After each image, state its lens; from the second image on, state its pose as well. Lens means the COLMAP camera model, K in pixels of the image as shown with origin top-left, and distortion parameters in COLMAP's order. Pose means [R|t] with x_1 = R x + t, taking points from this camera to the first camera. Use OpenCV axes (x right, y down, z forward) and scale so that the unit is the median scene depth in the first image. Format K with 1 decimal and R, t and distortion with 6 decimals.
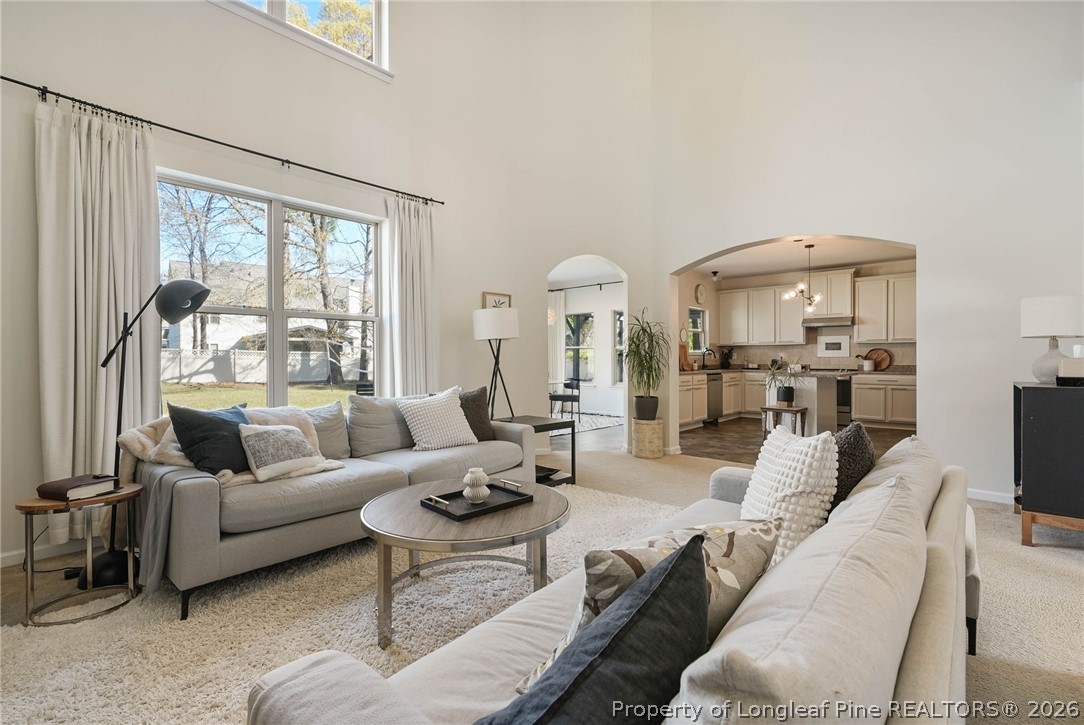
lens RADIAL K [[503.9, 0, 531.9], [0, 503.9, 357.0], [0, 0, 1]] dist [-0.006056, 0.002741]
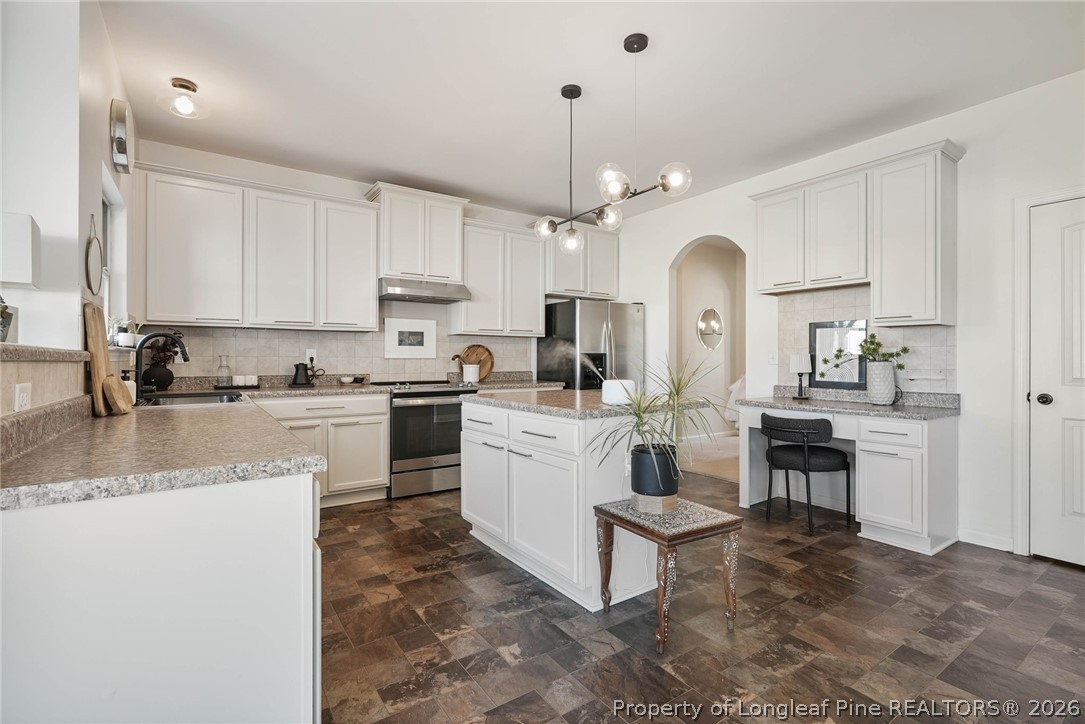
lens RADIAL K [[504.4, 0, 539.6], [0, 504.4, 355.1], [0, 0, 1]] dist [-0.006056, 0.002741]
pose [[0.223531, 0.008576, 0.974659, 0.117751], [-0.003258, 0.999962, -0.008052, 0.000190], [-0.974691, -0.001376, 0.223550, 0.763121]]
